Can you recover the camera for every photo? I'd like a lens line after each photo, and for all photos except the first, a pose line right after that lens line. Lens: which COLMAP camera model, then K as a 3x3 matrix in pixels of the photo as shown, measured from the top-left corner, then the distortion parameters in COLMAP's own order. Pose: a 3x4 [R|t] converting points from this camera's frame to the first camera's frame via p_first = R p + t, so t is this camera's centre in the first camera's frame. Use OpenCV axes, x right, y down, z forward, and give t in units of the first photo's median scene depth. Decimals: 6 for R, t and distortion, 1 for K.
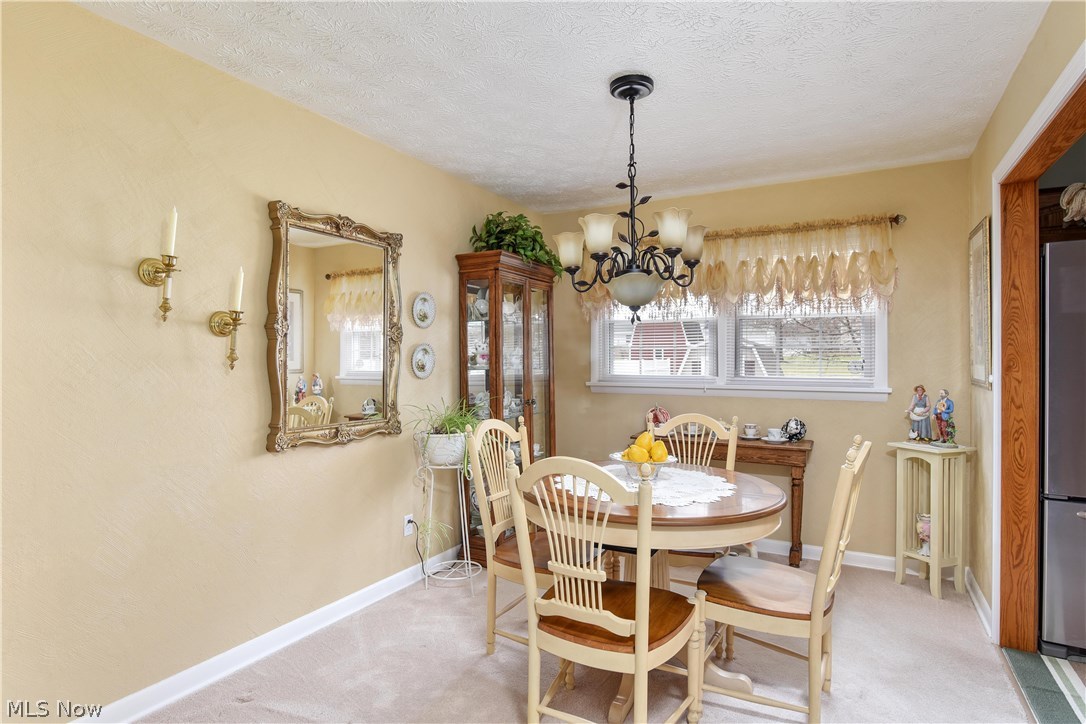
lens RADIAL K [[581.6, 0, 543.8], [0, 581.6, 363.3], [0, 0, 1]] dist [-0.007946, -0.000719]
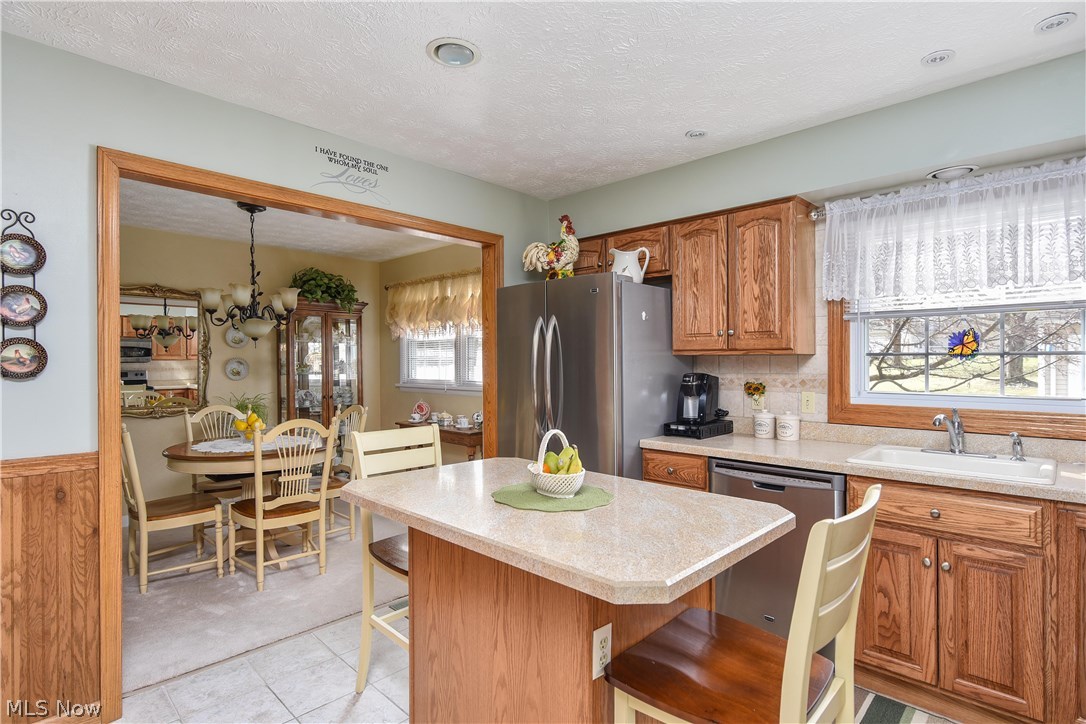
lens RADIAL K [[534.5, 0, 522.8], [0, 534.5, 361.2], [0, 0, 1]] dist [-0.018969, -0.000485]
pose [[0.965599, -0.003595, -0.260009, 1.236899], [0.001388, 0.999961, -0.008669, -0.016208], [0.260030, 0.008010, 0.965567, -0.253238]]
